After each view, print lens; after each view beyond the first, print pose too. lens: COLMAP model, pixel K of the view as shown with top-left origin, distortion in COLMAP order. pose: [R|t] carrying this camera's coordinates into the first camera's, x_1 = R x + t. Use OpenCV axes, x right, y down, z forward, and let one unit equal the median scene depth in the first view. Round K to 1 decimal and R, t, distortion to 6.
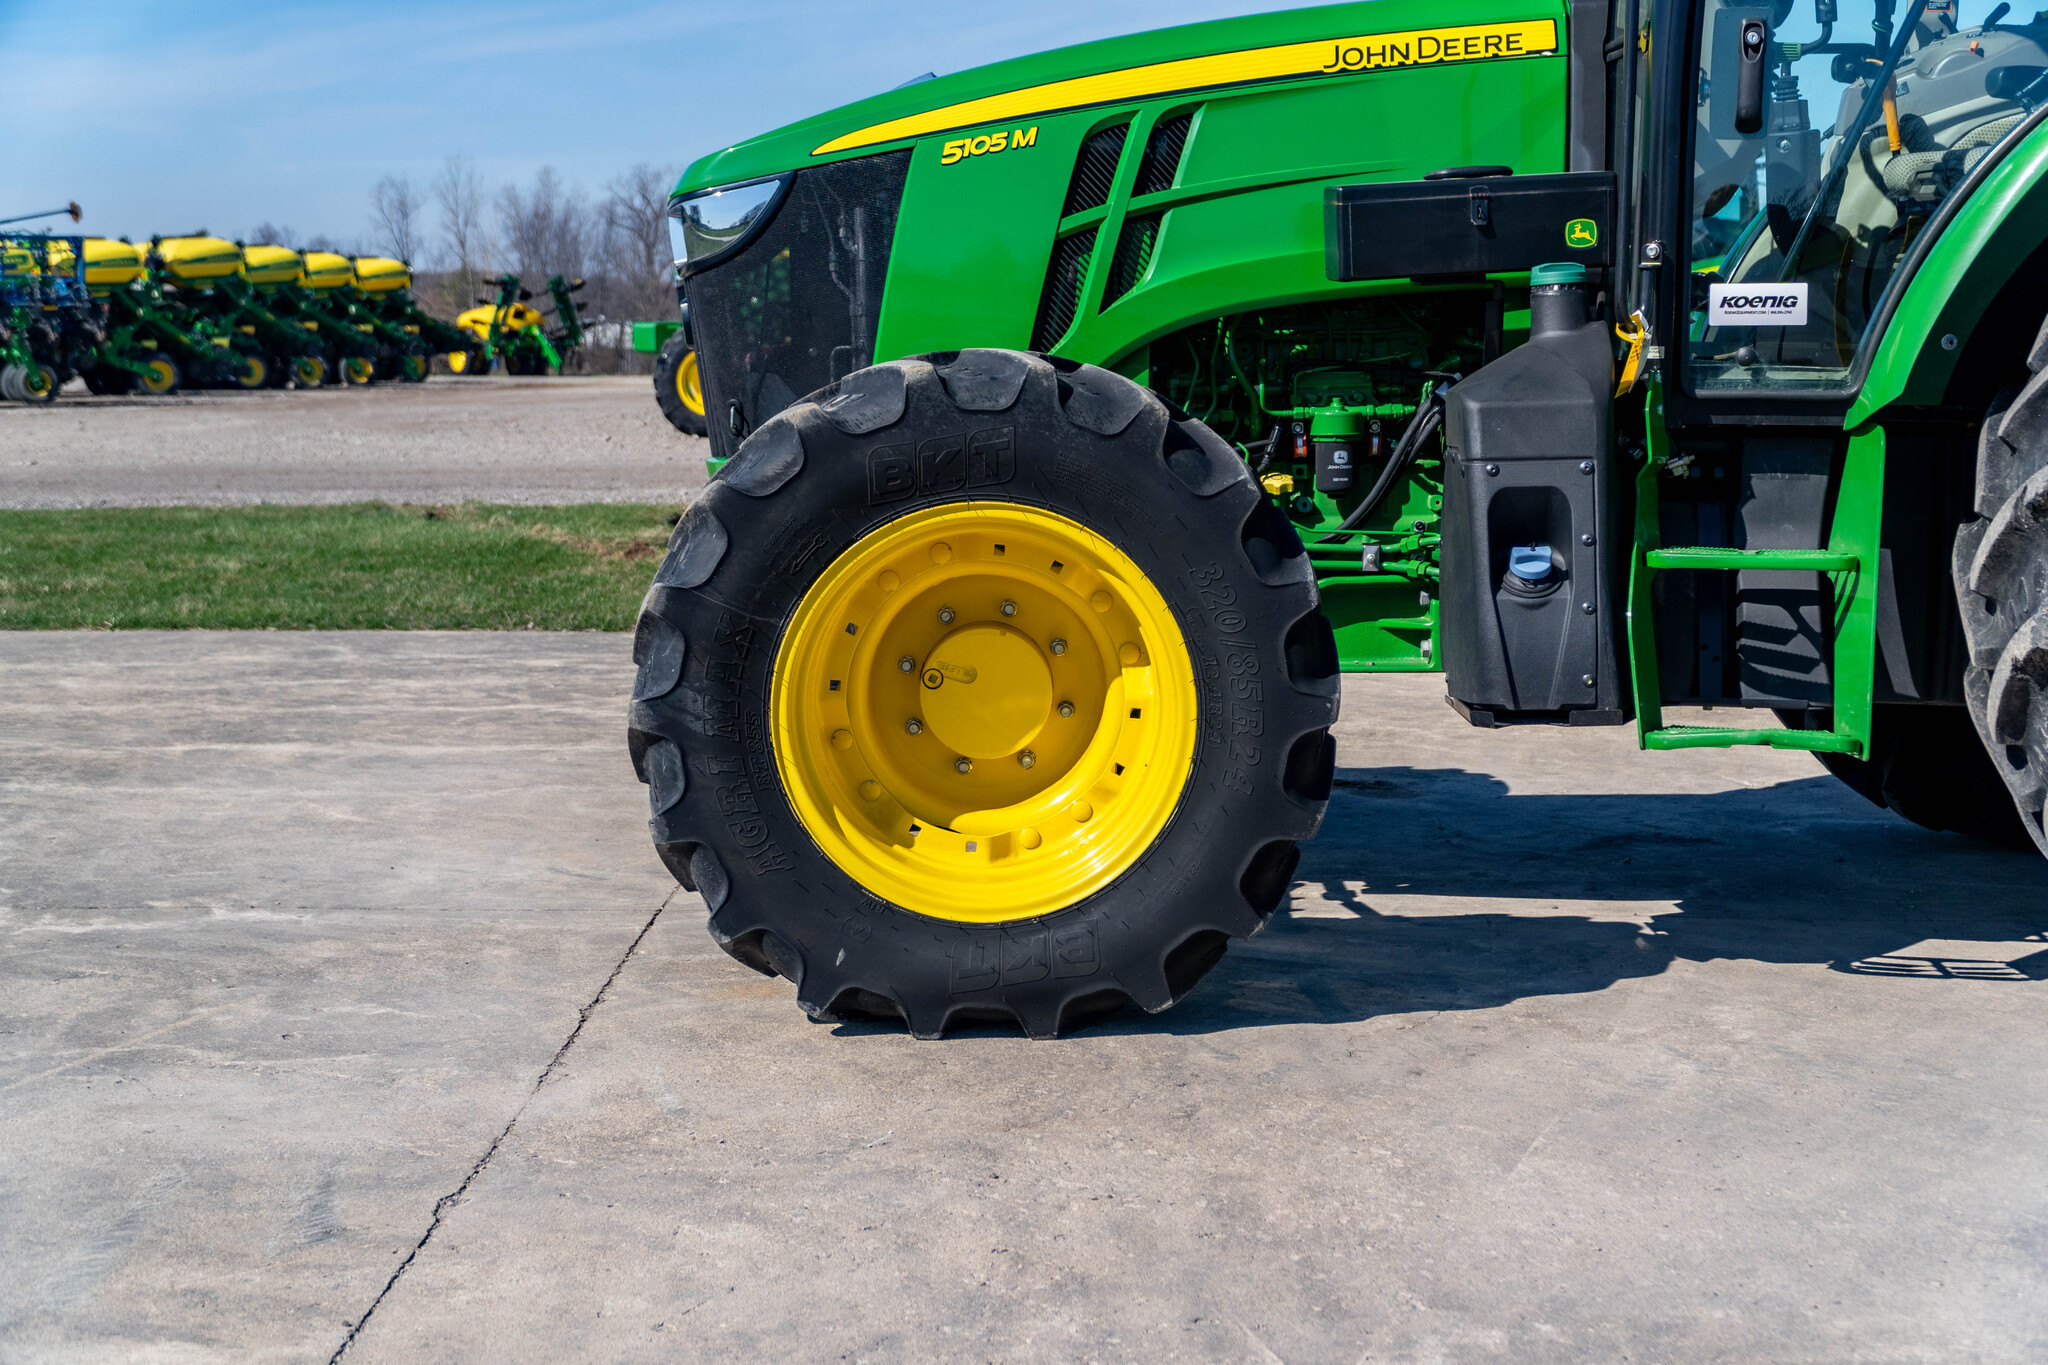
lens RADIAL K [[2978.0, 0, 1017.2], [0, 2978.0, 640.2], [0, 0, 1]] dist [0.093242, 0.000000]
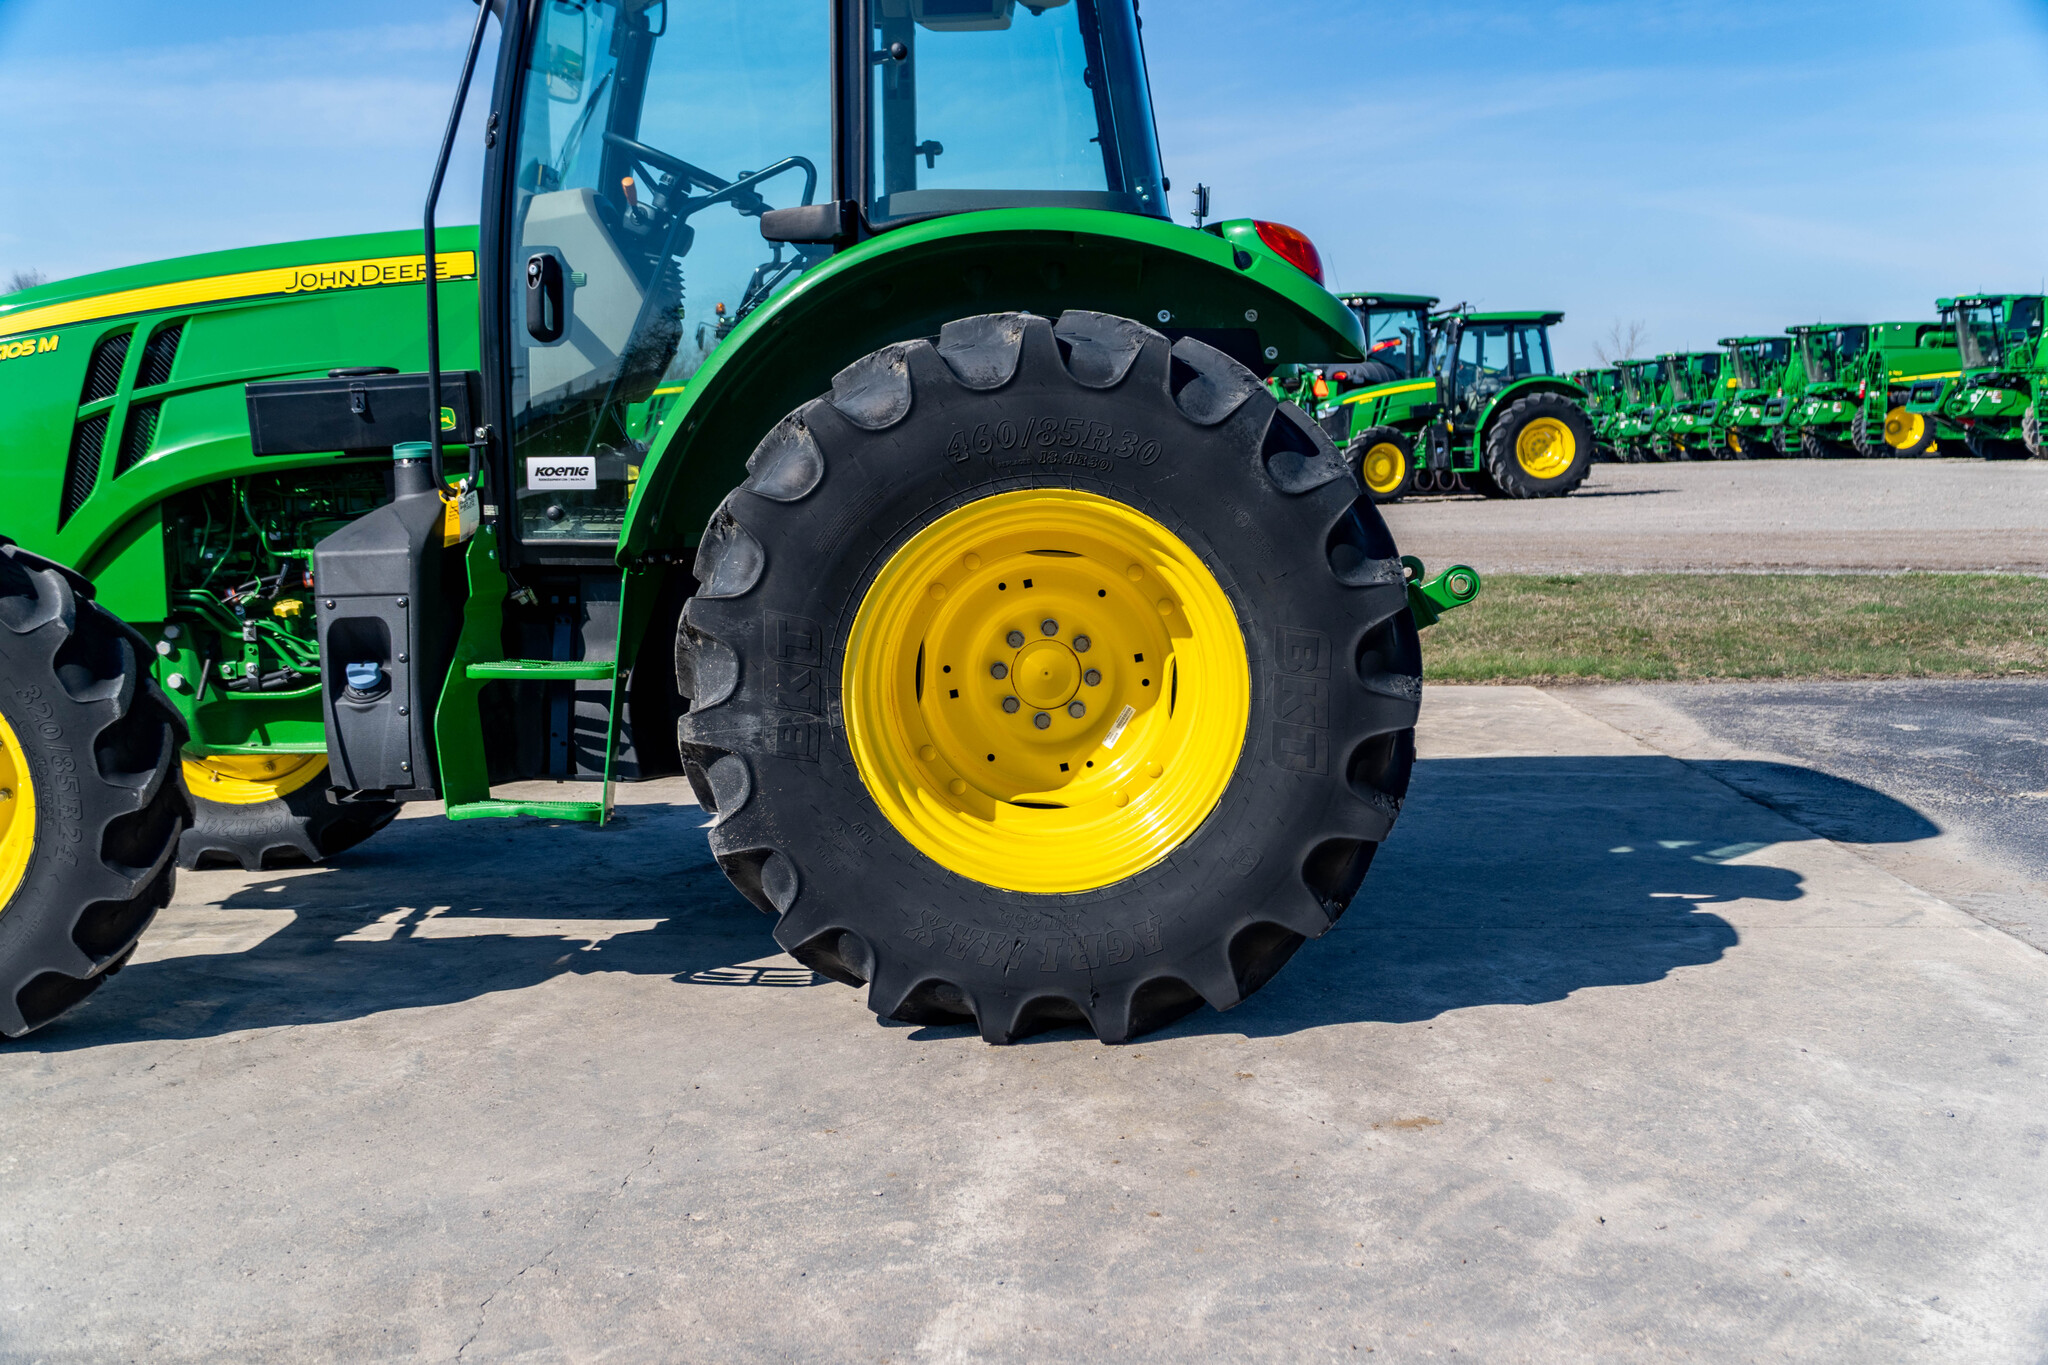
lens RADIAL K [[2182.8, 0, 1006.3], [0, 2182.8, 659.2], [0, 0, 1]] dist [0.074719, 0.000000]
pose [[0.999916, -0.012102, -0.004543, 0.423837], [0.012095, 0.999926, -0.001562, -0.026436], [0.004562, 0.001507, 0.999988, 0.048193]]
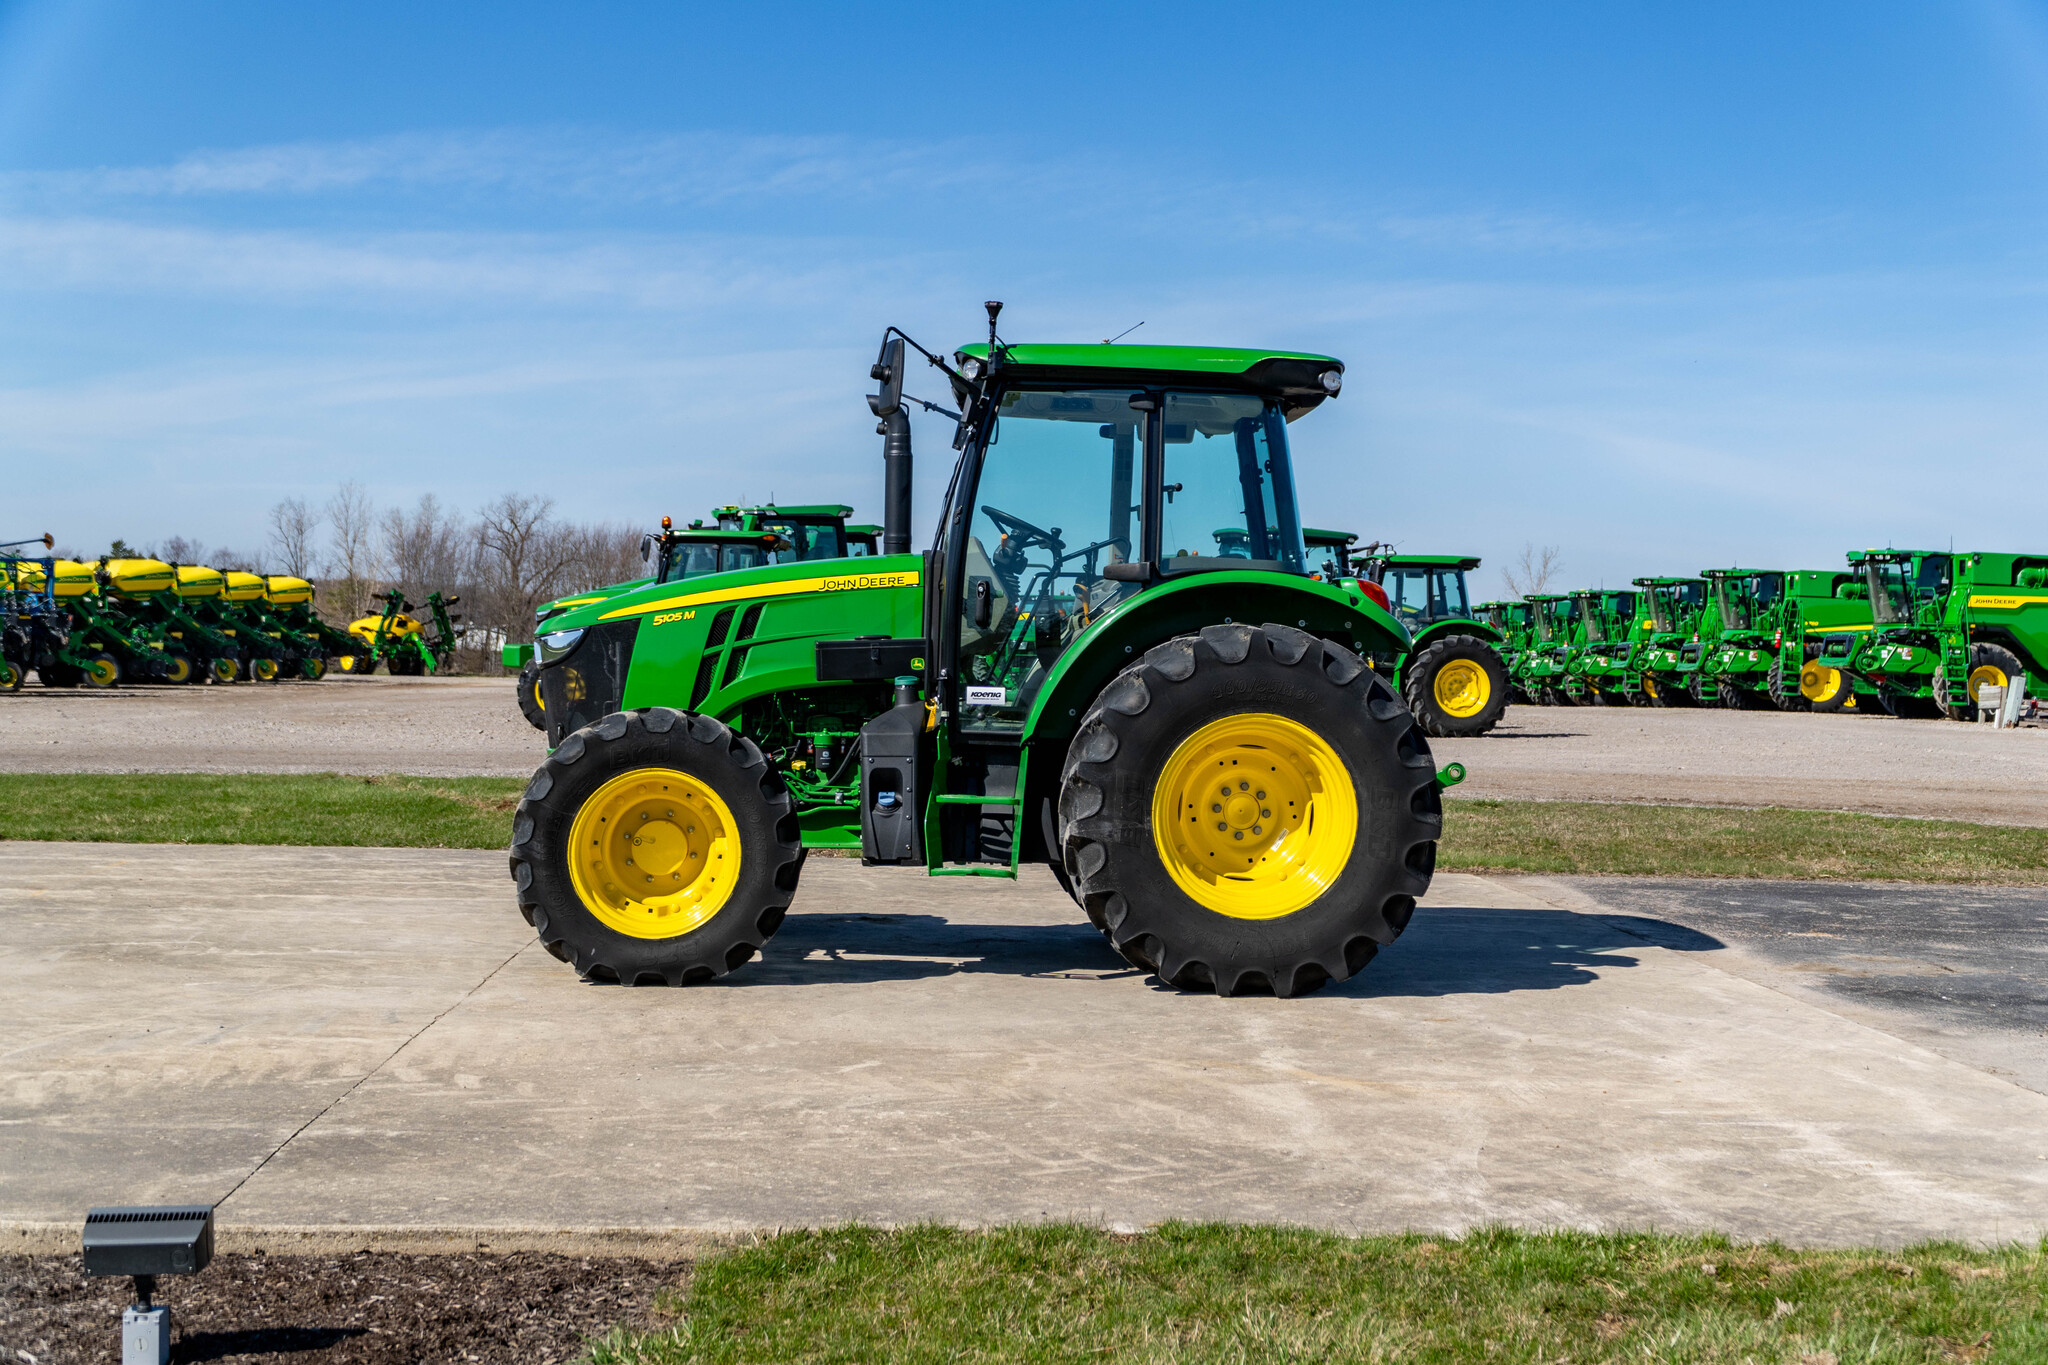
lens RADIAL K [[2569.6, 0, 1020.3], [0, 2569.6, 663.1], [0, 0, 1]] dist [0.092914, 0.000000]
pose [[0.997037, 0.025438, 0.072596, 0.117104], [-0.018284, 0.995062, -0.097558, 0.062256], [-0.074719, 0.095941, 0.992579, -1.033953]]
